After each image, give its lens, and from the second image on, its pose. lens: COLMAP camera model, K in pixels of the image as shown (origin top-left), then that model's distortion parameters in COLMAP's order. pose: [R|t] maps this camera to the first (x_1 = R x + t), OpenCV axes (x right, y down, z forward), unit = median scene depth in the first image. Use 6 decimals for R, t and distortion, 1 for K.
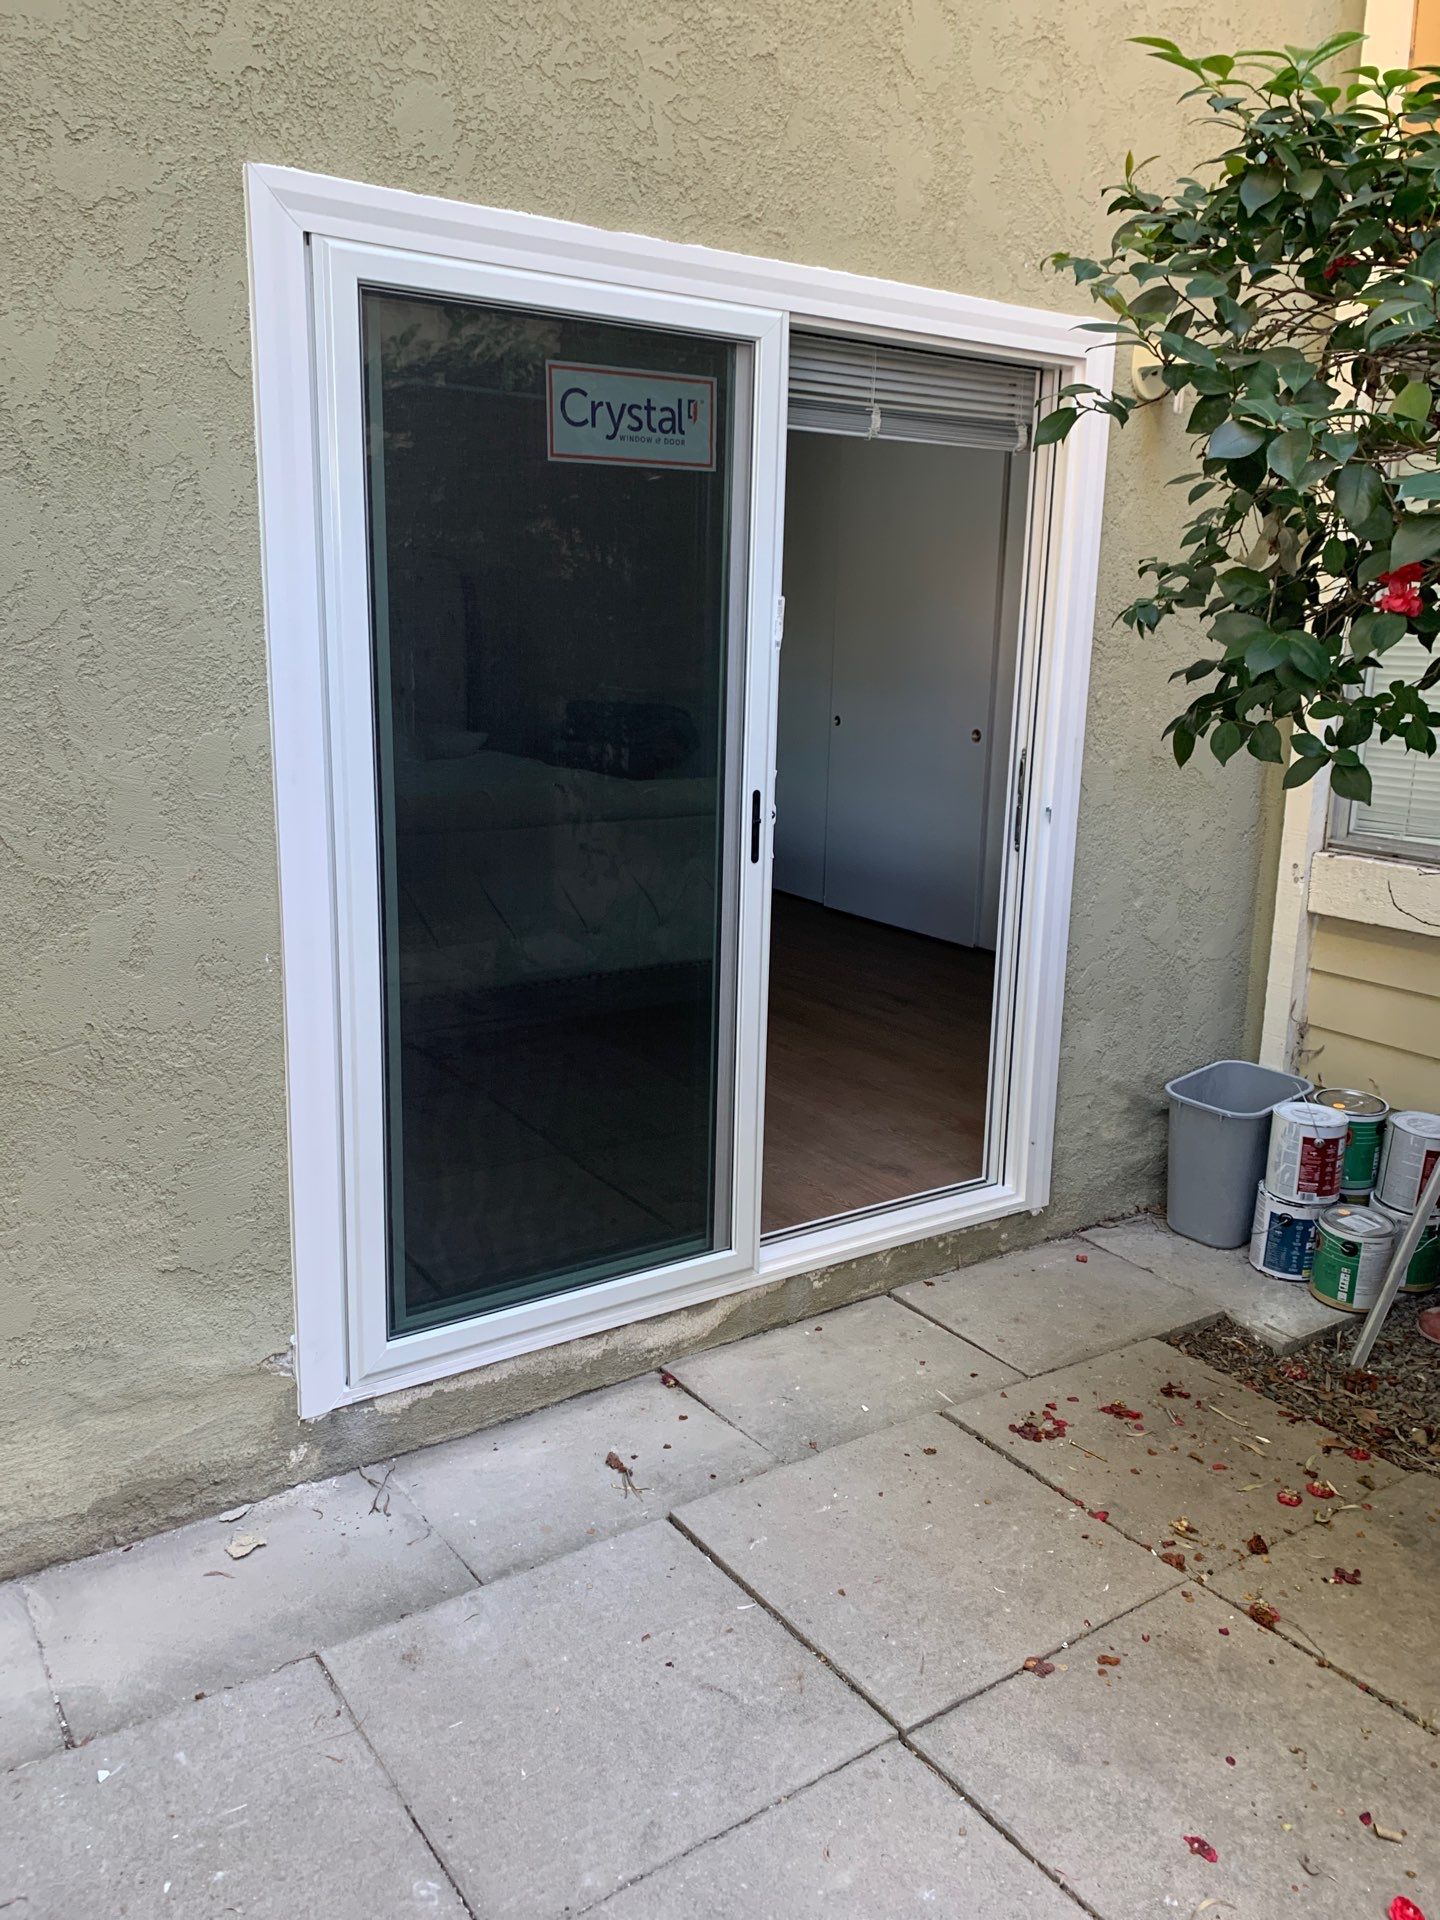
lens RADIAL K [[1509.9, 0, 721.5], [0, 1509.9, 929.0], [0, 0, 1]] dist [0.033534, -0.005475]
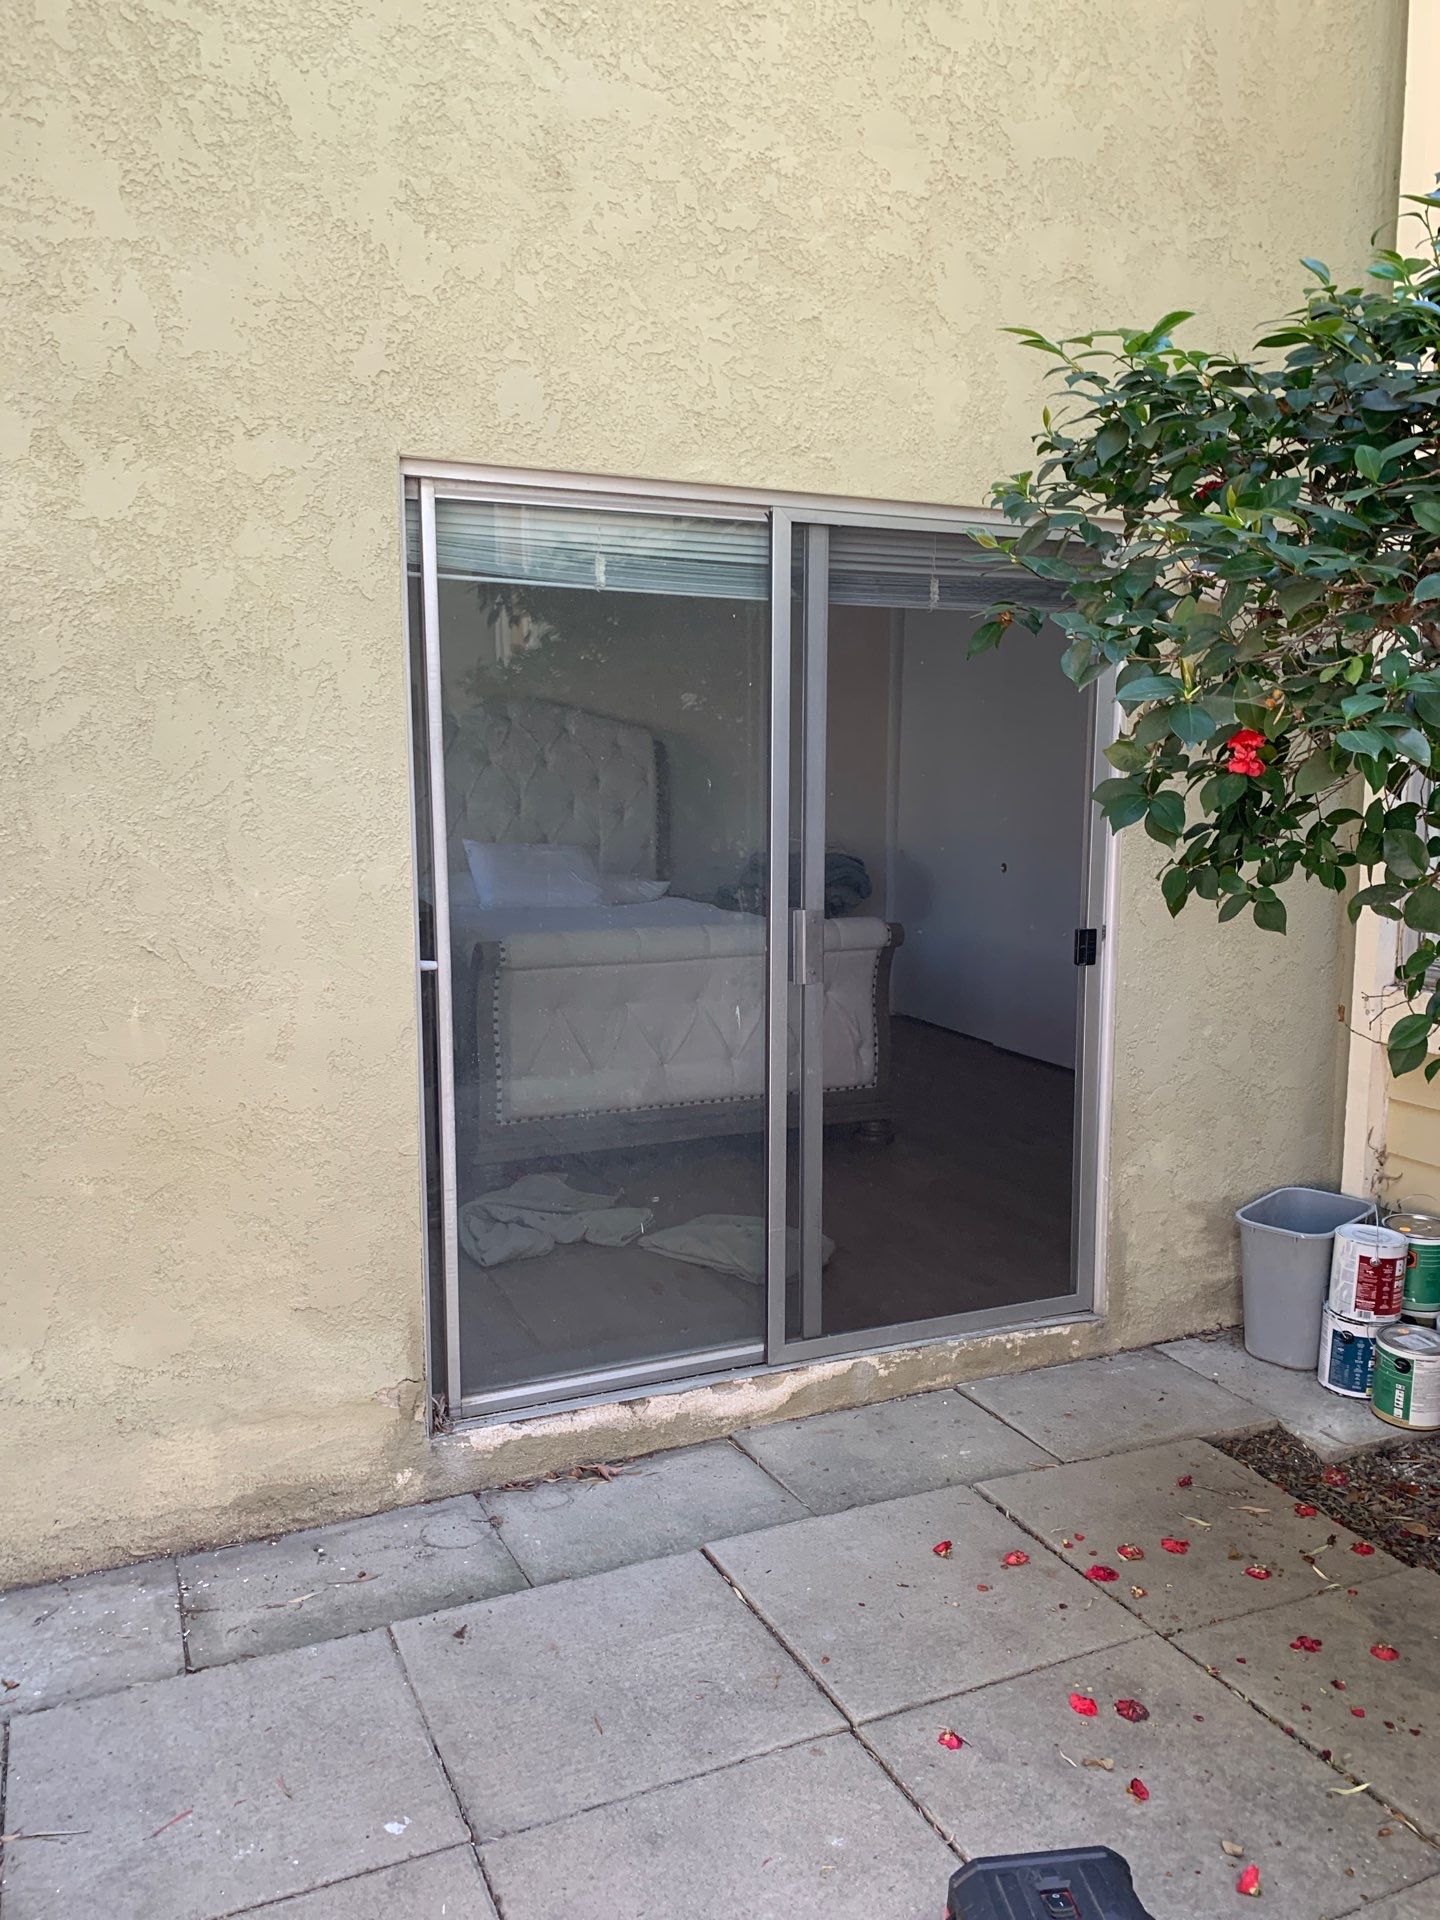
lens RADIAL K [[1518.9, 0, 720.0], [0, 1518.9, 960.0], [0, 0, 1]] dist [0.030337, 0.008797]
pose [[0.984366, 0.002961, -0.176111, 0.181124], [-0.017359, 0.996622, -0.080273, 0.035035], [0.175278, 0.082075, 0.981092, -0.168529]]
